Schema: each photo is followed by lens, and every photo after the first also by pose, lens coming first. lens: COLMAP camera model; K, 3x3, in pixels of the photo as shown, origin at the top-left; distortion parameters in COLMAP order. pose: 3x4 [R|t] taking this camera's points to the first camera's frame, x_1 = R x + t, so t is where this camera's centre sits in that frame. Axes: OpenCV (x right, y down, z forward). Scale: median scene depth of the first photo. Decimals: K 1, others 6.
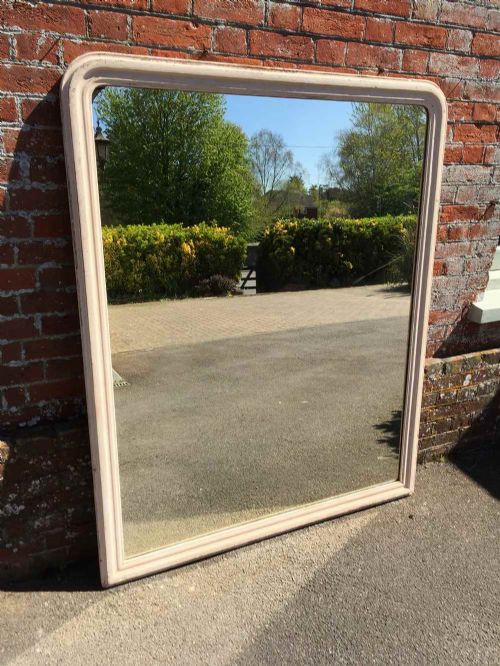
lens RADIAL K [[516.1, 0, 237.3], [0, 516.1, 313.9], [0, 0, 1]] dist [0.064374, -0.073652]
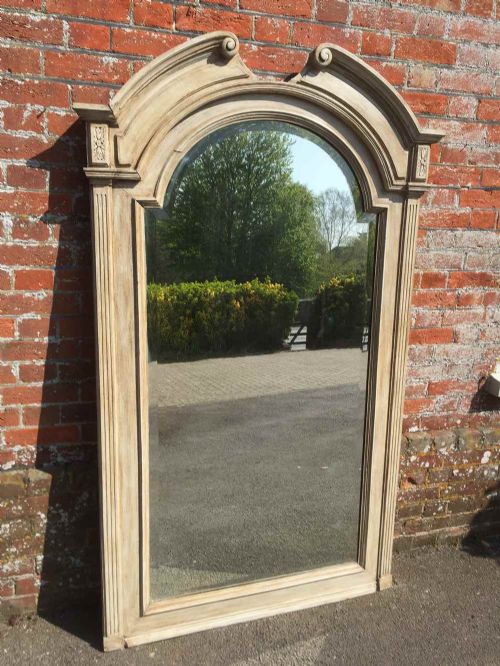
lens RADIAL K [[514.5, 0, 256.8], [0, 514.5, 321.4], [0, 0, 1]] dist [0.069815, -0.075895]
pose [[0.989824, 0.046104, -0.134620, 0.162913], [-0.057335, 0.995082, -0.080777, -0.016306], [0.130233, 0.087674, 0.987599, 0.012069]]
